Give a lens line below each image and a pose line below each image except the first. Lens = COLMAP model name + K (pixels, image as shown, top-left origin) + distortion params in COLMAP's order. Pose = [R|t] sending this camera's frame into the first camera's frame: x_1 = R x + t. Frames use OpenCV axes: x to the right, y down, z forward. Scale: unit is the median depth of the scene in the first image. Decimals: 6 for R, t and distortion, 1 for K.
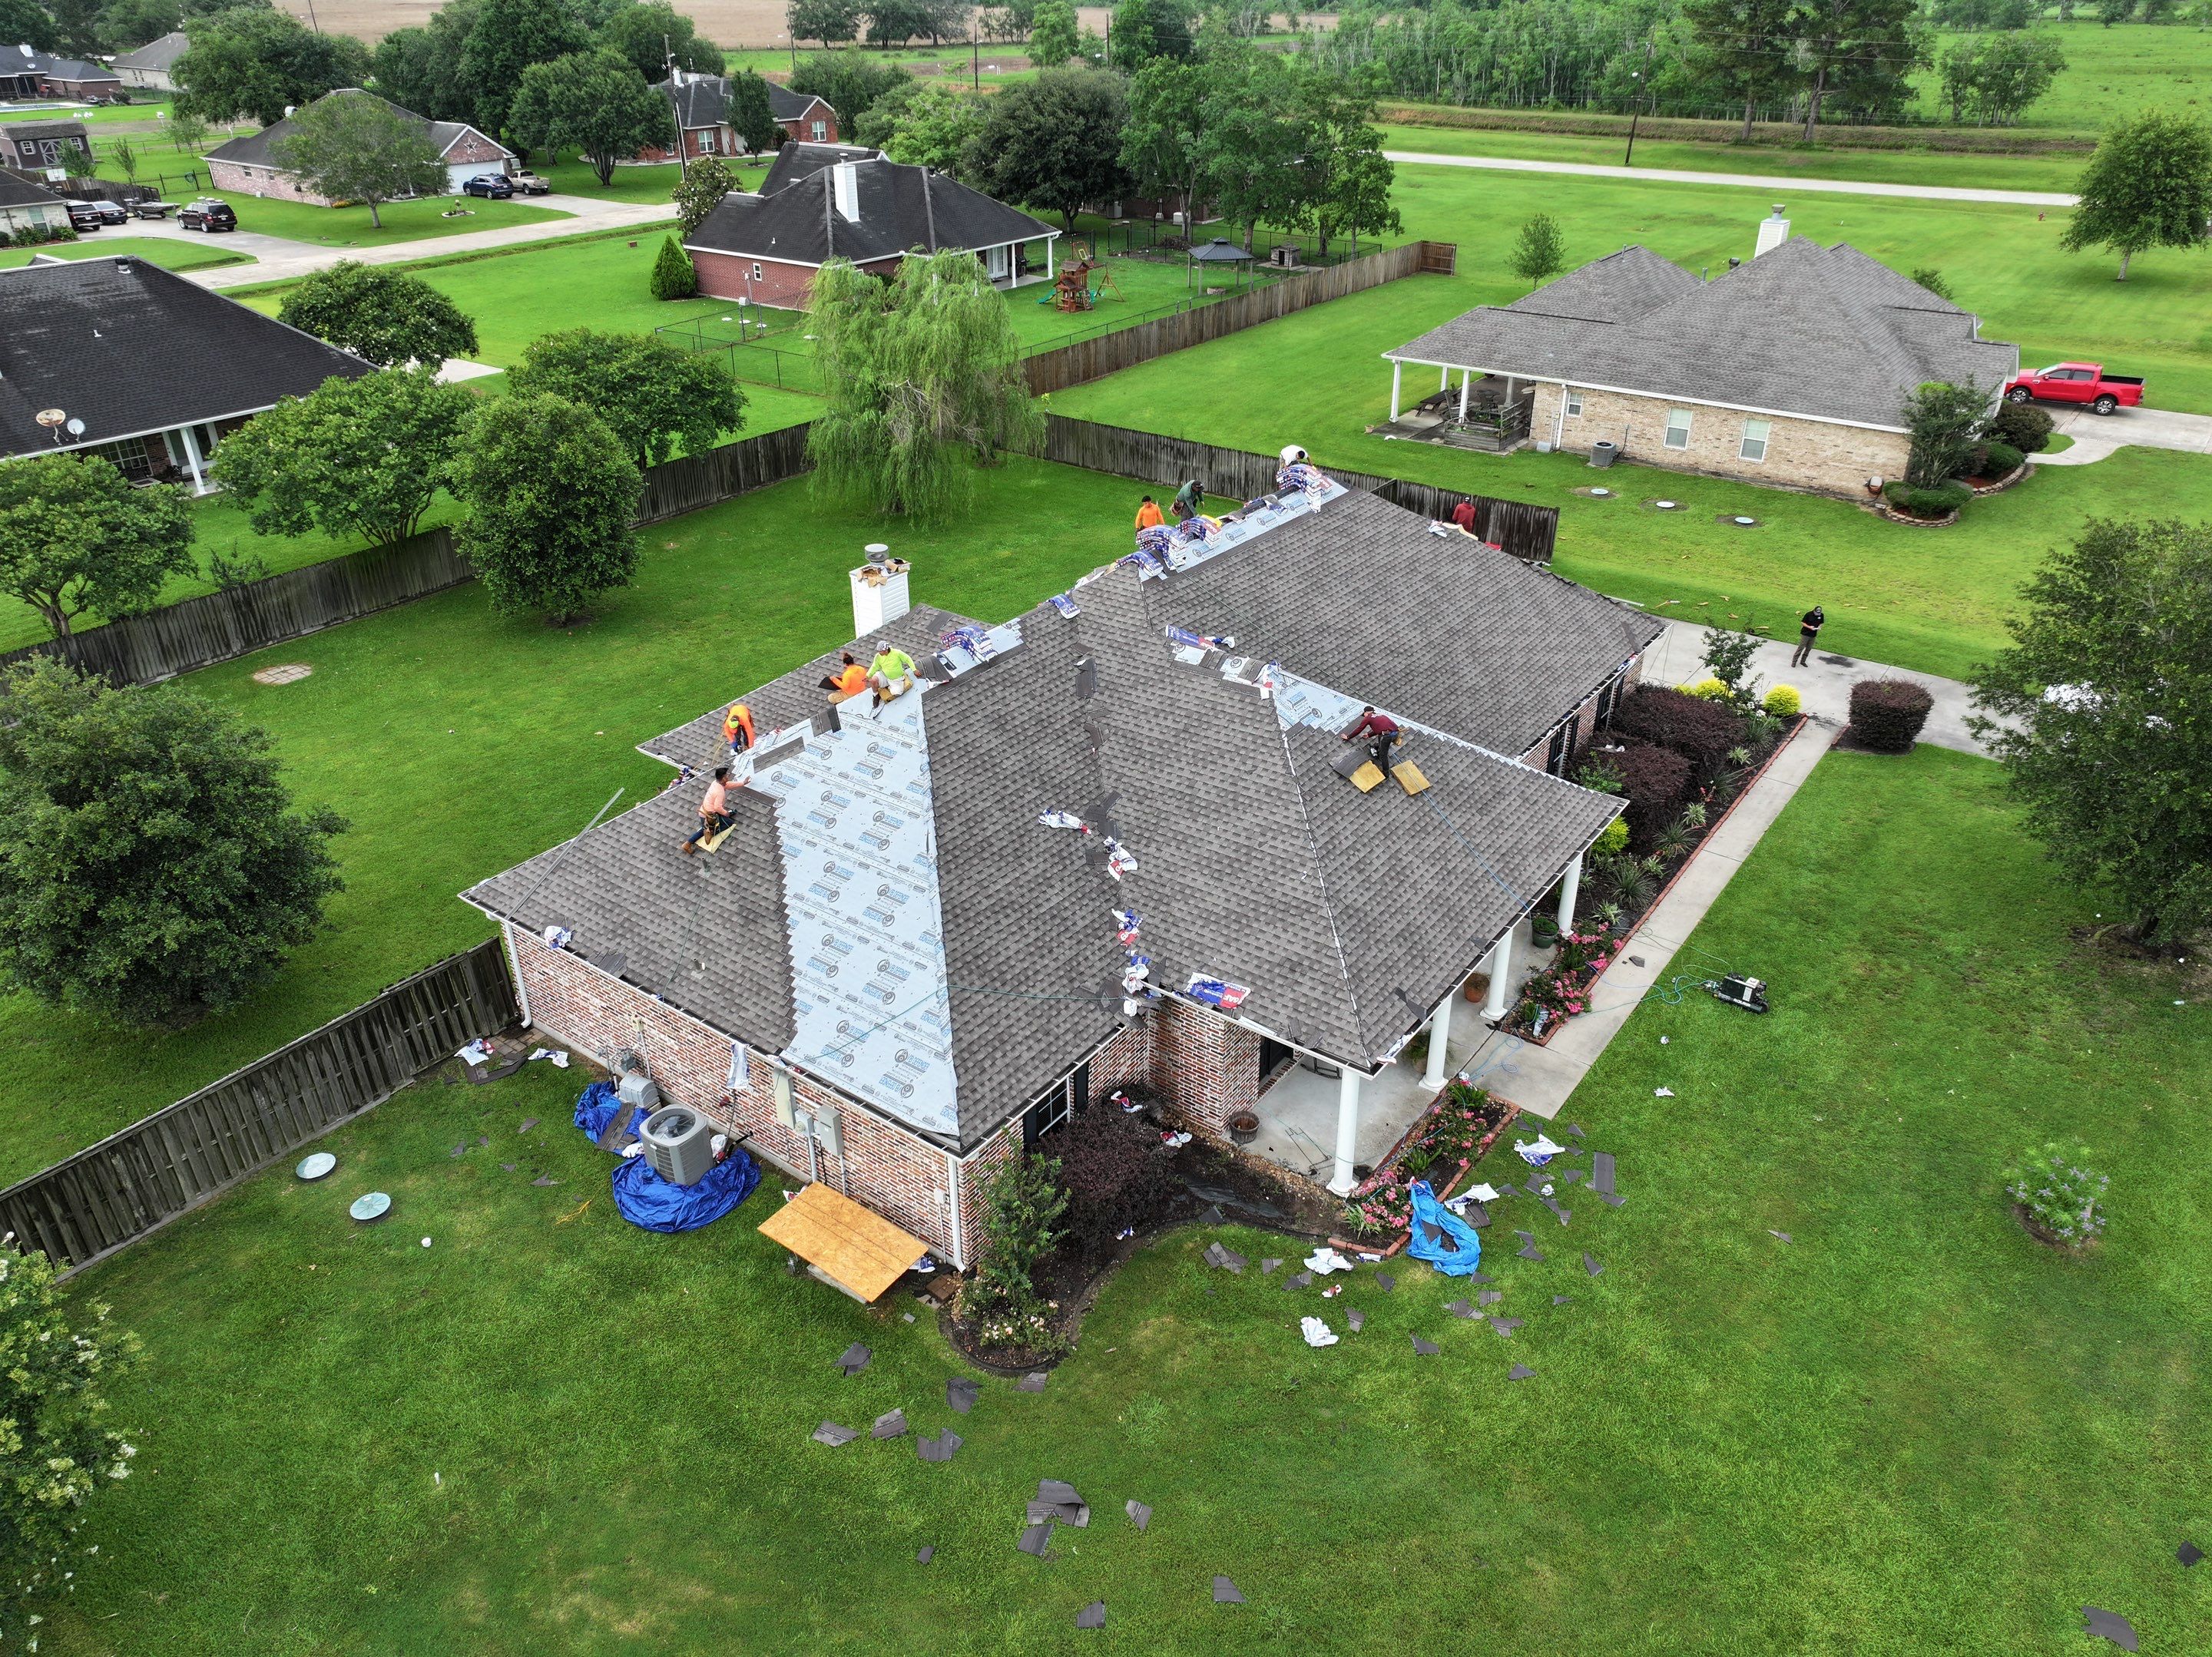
lens RADIAL K [[1547.5, 0, 1122.4], [0, 1547.5, 829.4], [0, 0, 1]] dist [-0.001501, 0.017186]
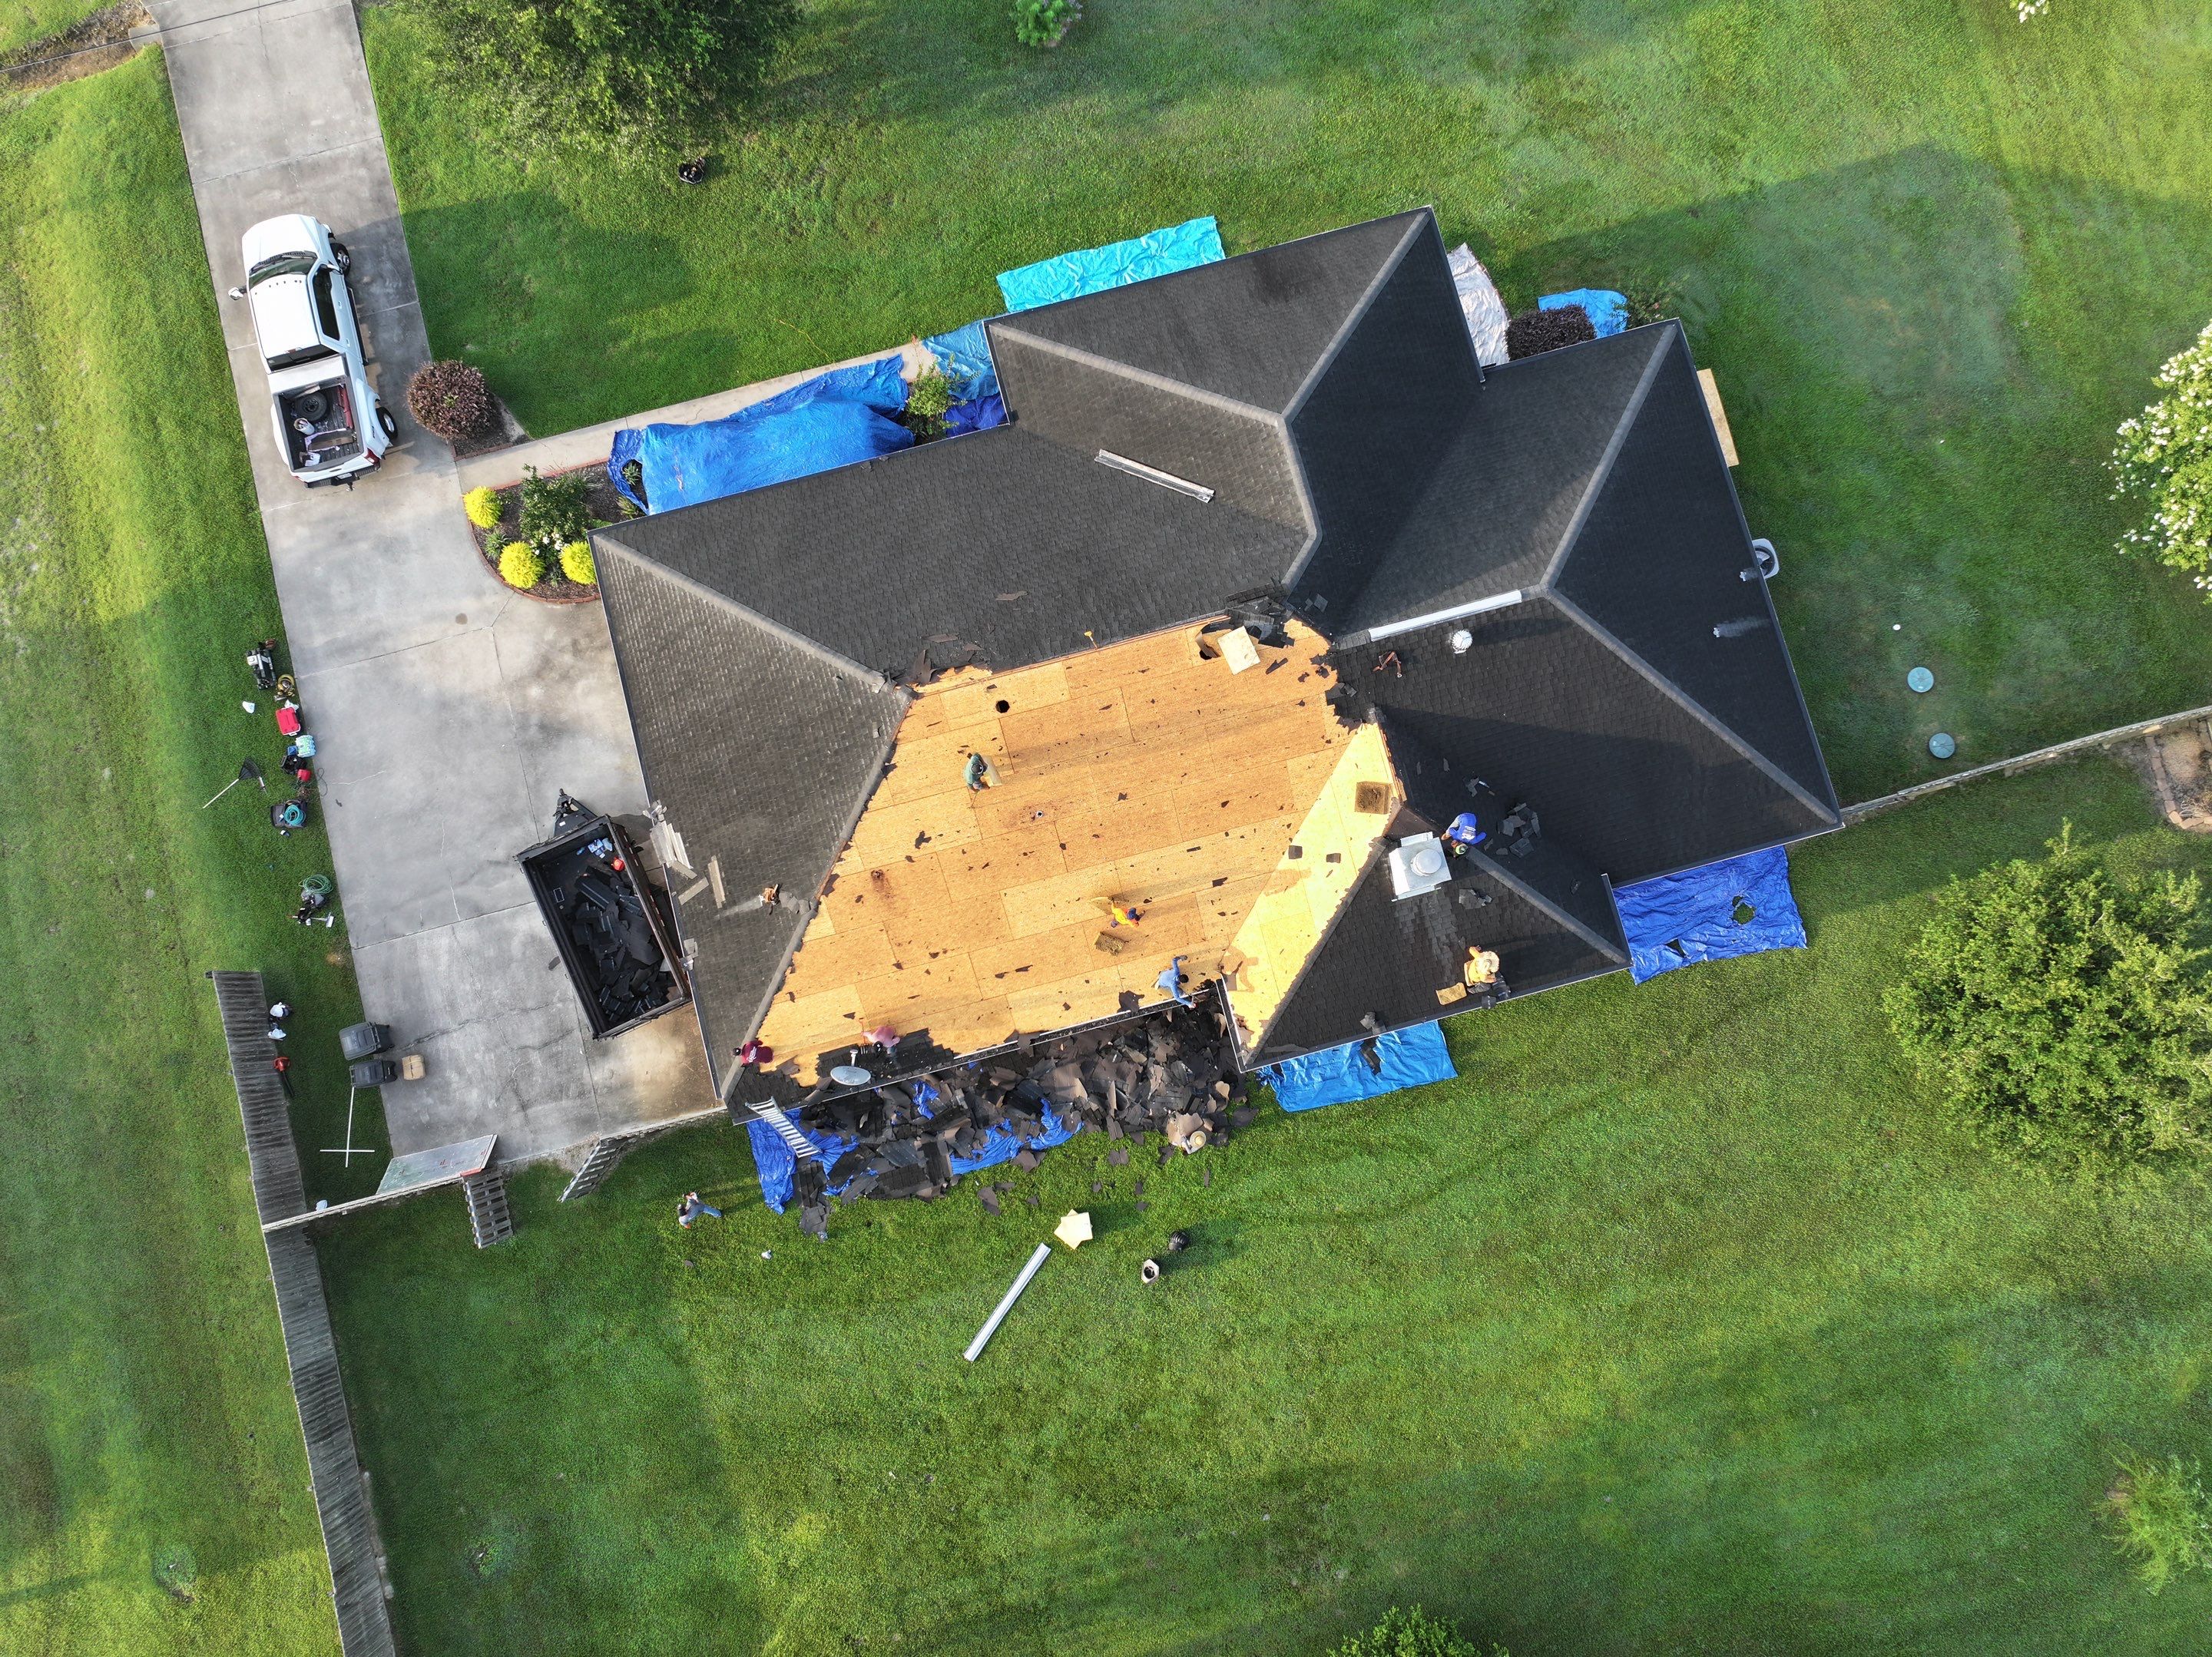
lens RADIAL K [[1547.5, 0, 1127.2], [0, 1547.5, 813.8], [0, 0, 1]] dist [-0.001501, 0.017186]
pose [[-0.776617, -0.623961, 0.086820, -0.074890], [0.322039, -0.274766, 0.905977, -0.984332], [-0.541439, 0.731557, 0.414328, 0.635779]]
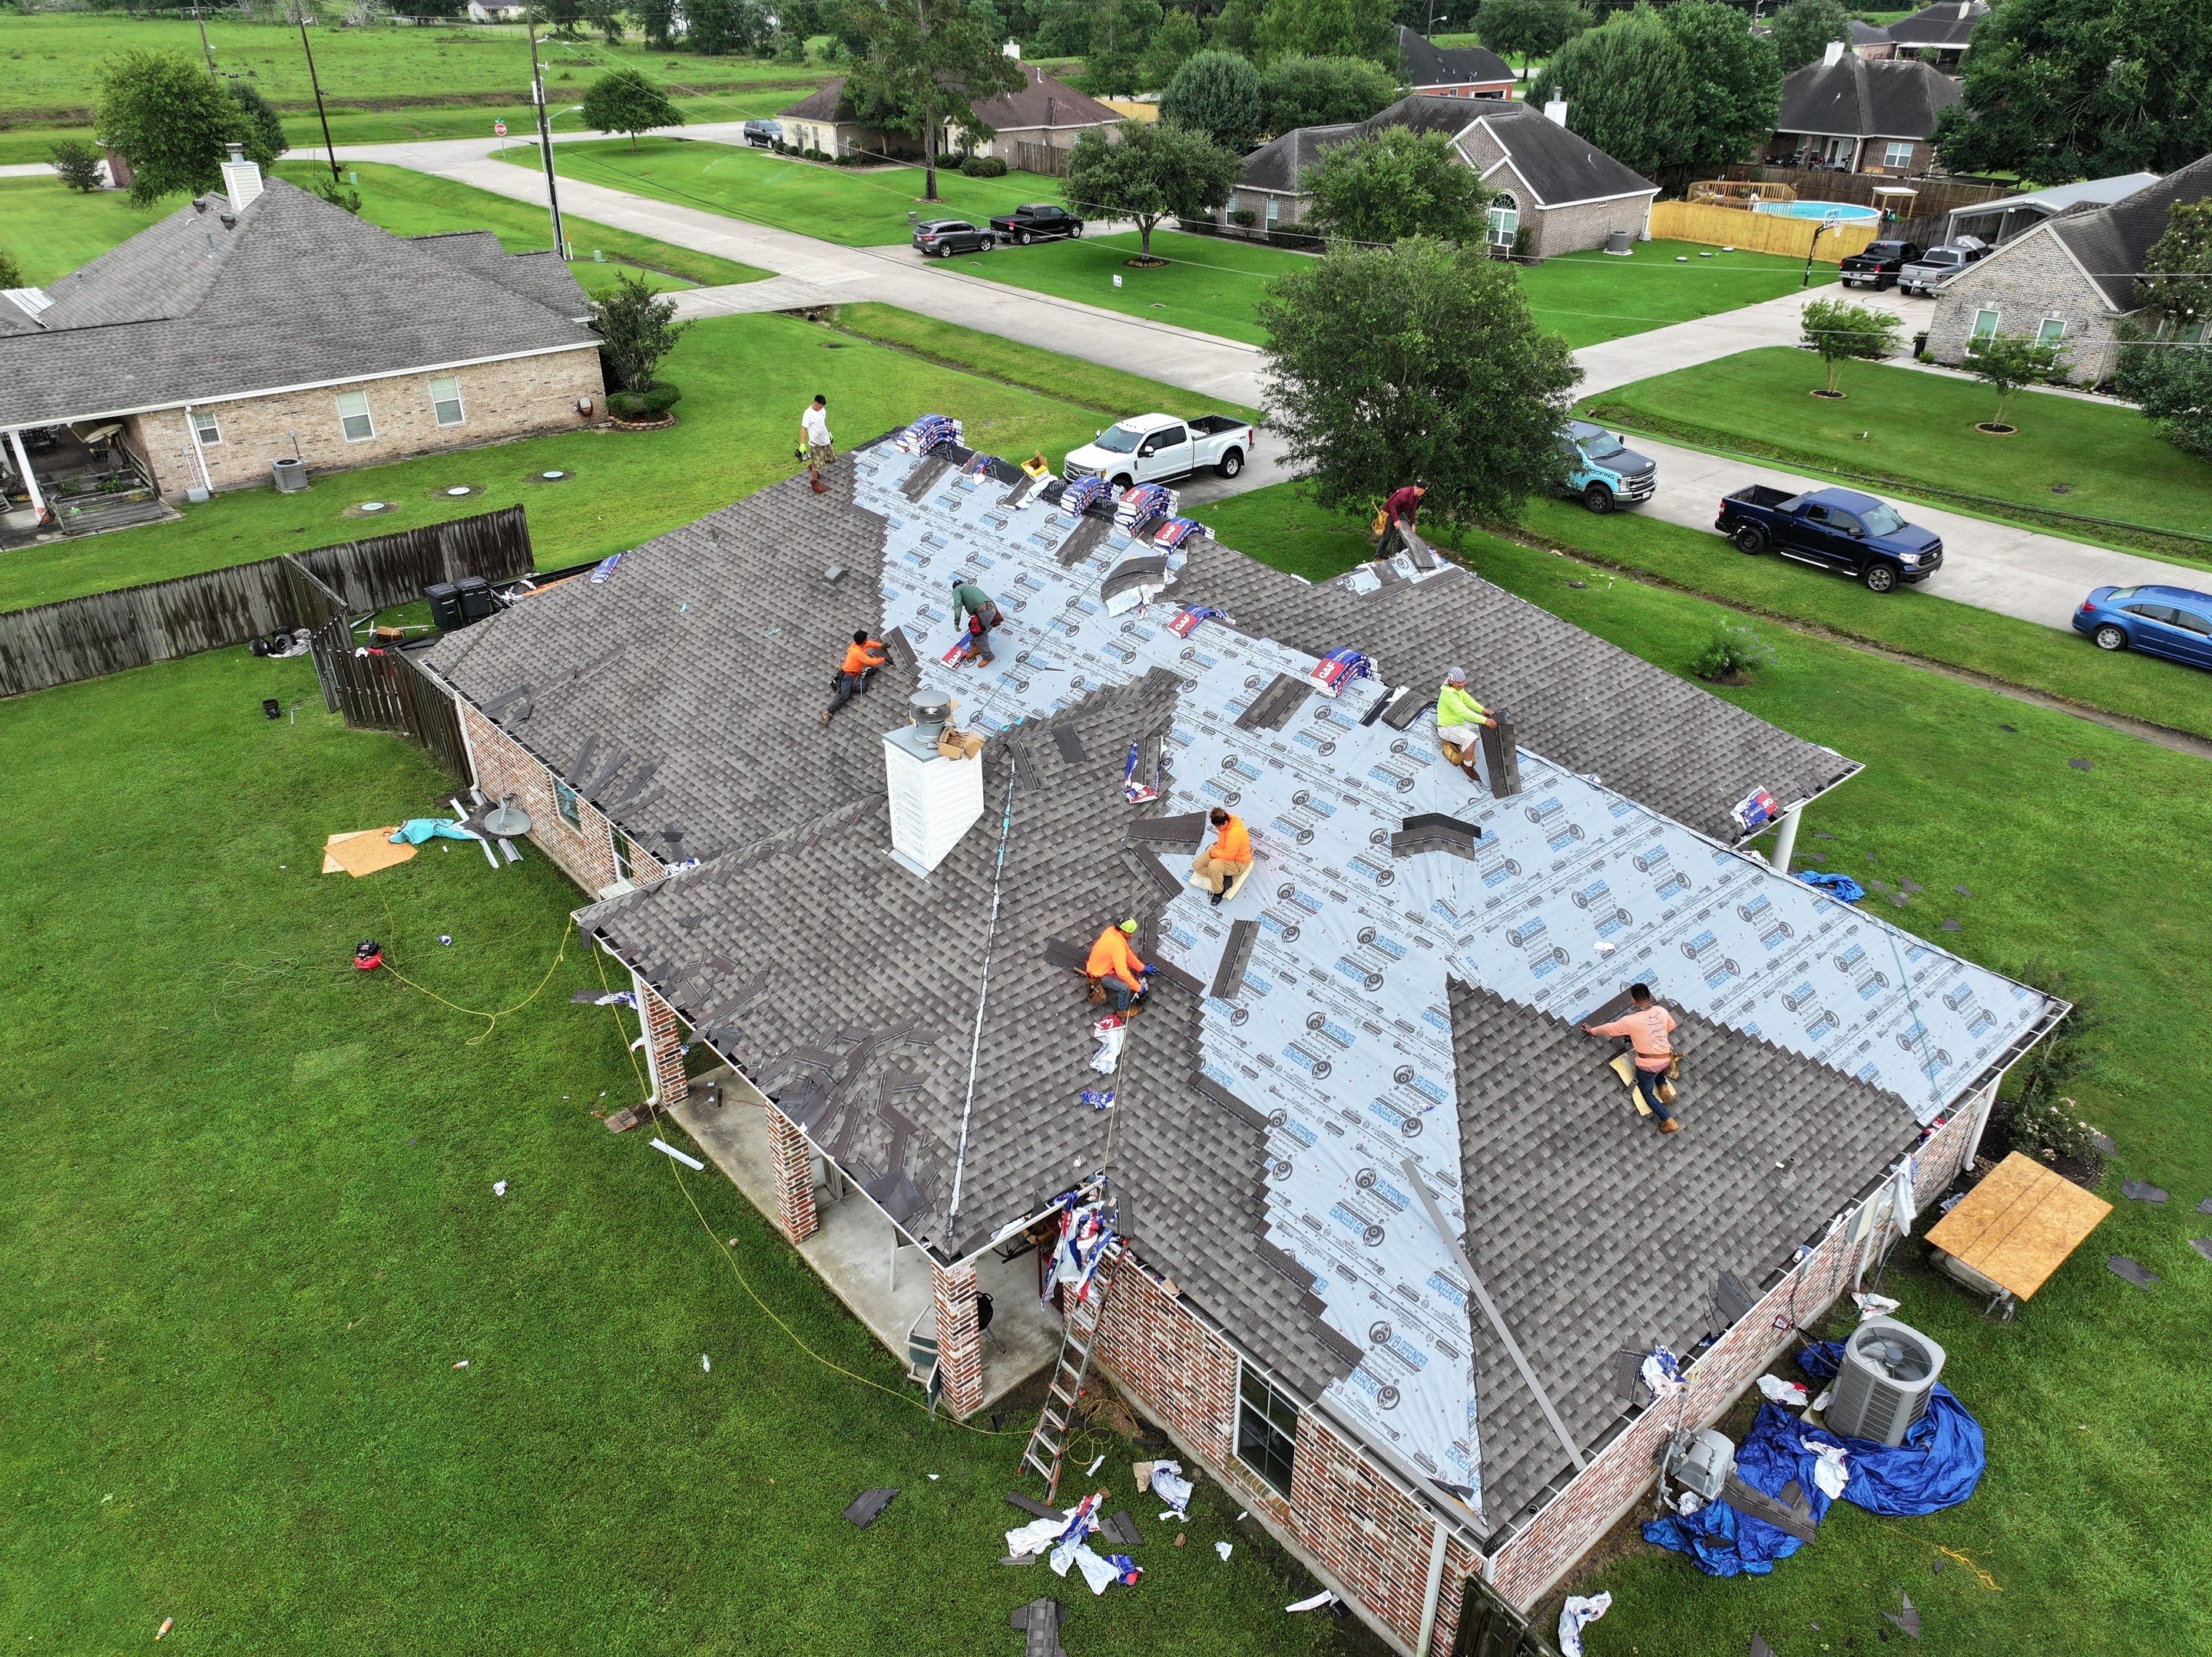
lens RADIAL K [[1547.5, 0, 1110.0], [0, 1547.5, 827.6], [0, 0, 1]] dist [-0.001501, 0.017186]
pose [[0.229185, -0.476646, 0.848695, -0.595264], [0.475998, 0.815420, 0.329417, -0.274044], [-0.849058, 0.328480, 0.413764, 0.666225]]
